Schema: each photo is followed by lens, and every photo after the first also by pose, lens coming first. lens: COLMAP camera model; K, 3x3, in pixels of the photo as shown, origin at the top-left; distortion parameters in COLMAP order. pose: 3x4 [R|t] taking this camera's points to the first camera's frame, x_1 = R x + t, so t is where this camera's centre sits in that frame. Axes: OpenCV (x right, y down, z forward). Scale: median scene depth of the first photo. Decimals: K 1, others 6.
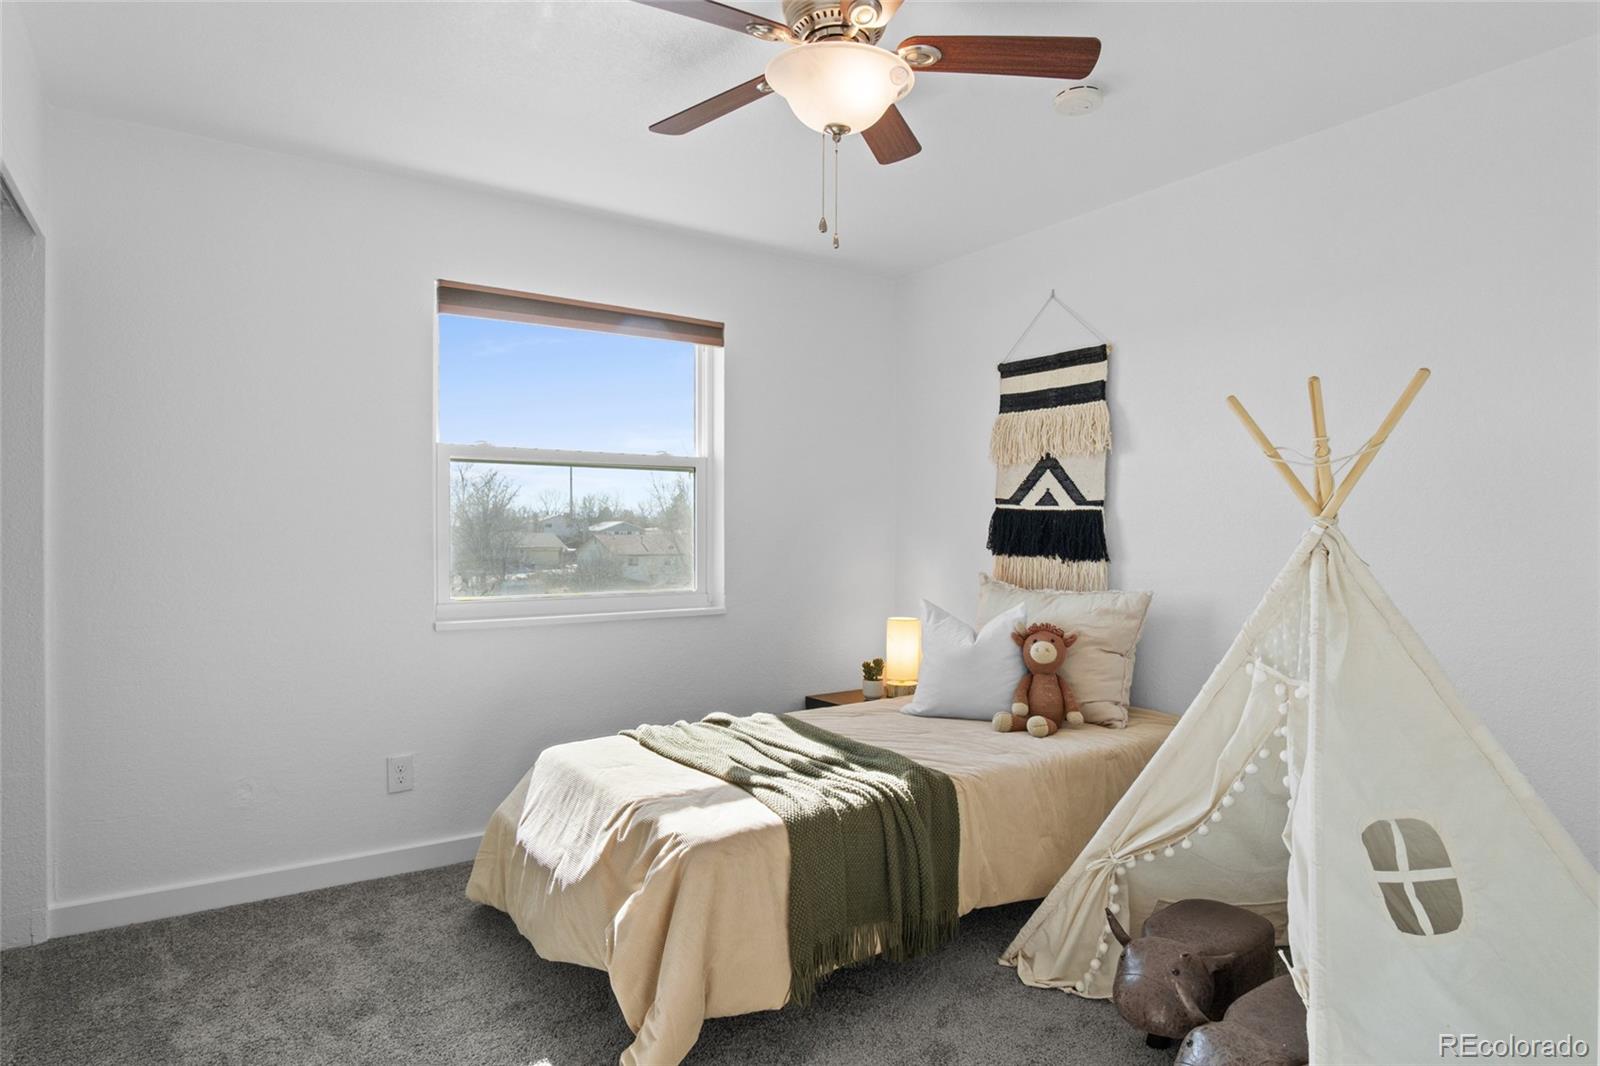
lens RADIAL K [[908.4, 0, 780.4], [0, 908.4, 525.3], [0, 0, 1]] dist [-0.021282, 0.001714]
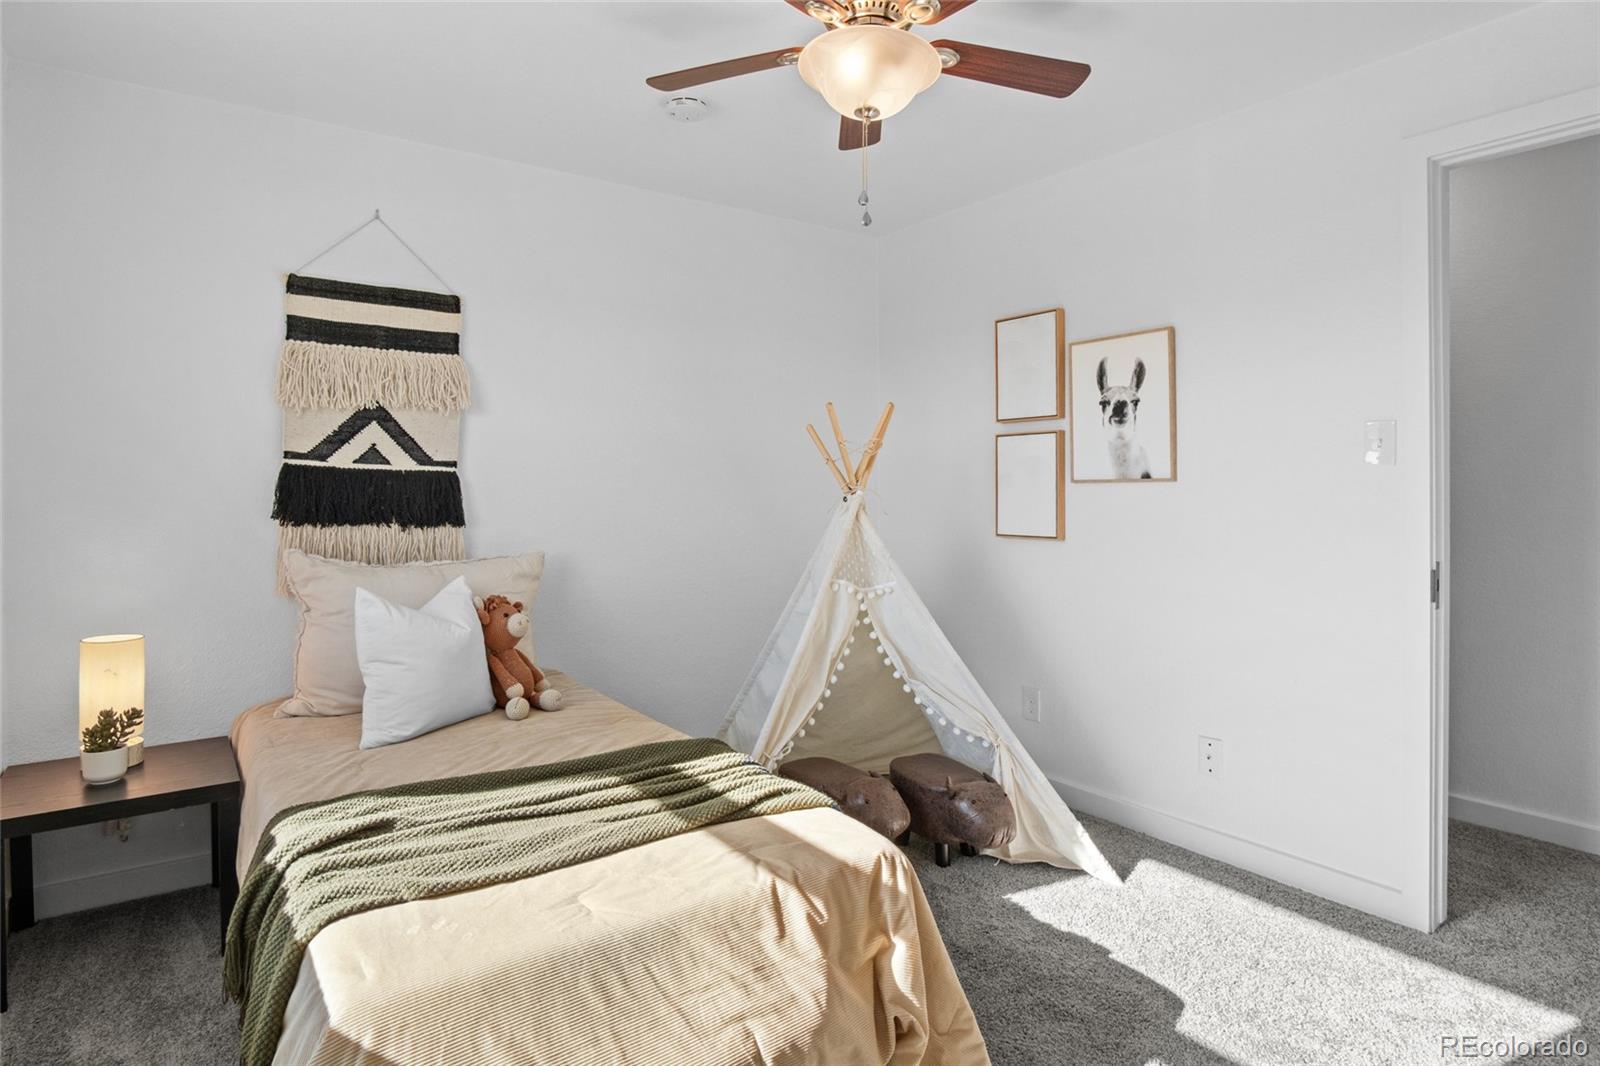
lens RADIAL K [[871.5, 0, 800.0], [0, 871.5, 504.6], [0, 0, 1]] dist [-0.032144, 0.008534]
pose [[-0.023314, -0.019981, 0.999529, -0.526658], [-0.008599, 0.999767, 0.019785, -0.003096], [-0.999691, -0.008133, -0.023480, 0.628950]]
